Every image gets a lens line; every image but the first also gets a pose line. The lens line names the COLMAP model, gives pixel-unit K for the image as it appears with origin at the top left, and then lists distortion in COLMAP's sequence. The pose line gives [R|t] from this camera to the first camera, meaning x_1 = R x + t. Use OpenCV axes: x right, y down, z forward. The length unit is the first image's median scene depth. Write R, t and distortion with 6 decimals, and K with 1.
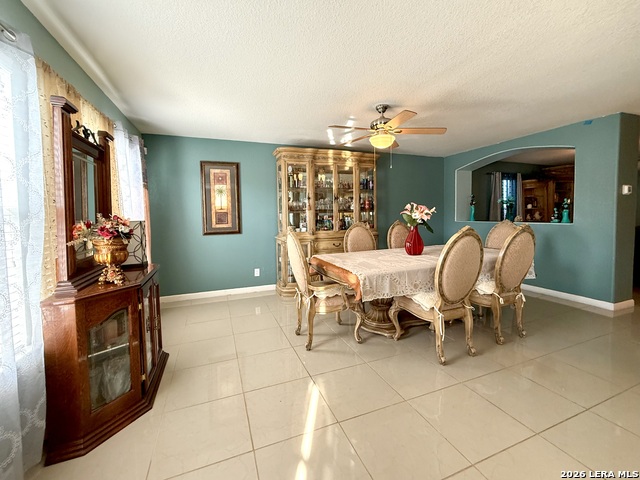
lens RADIAL K [[255.0, 0, 305.9], [0, 255.0, 222.7], [0, 0, 1]] dist [-0.001814, 0.000295]
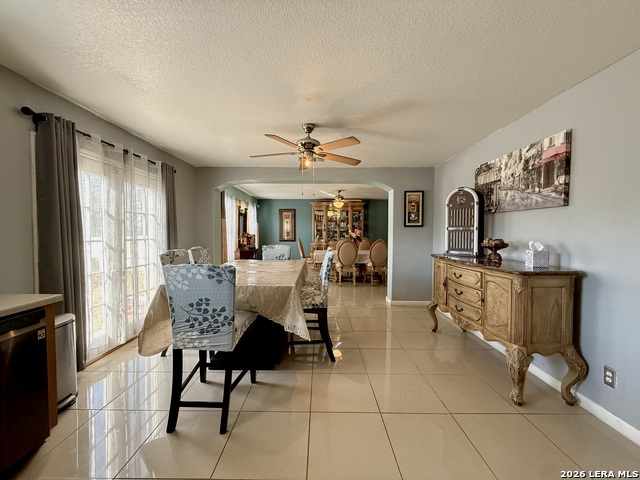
lens RADIAL K [[255.0, 0, 320.0], [0, 255.0, 237.2], [0, 0, 1]] dist [-0.001814, 0.000295]
pose [[0.937213, 0.020949, -0.348129, 0.718342], [-0.027293, 0.999539, -0.013328, 0.028176], [0.347689, 0.021993, 0.937352, -0.992824]]
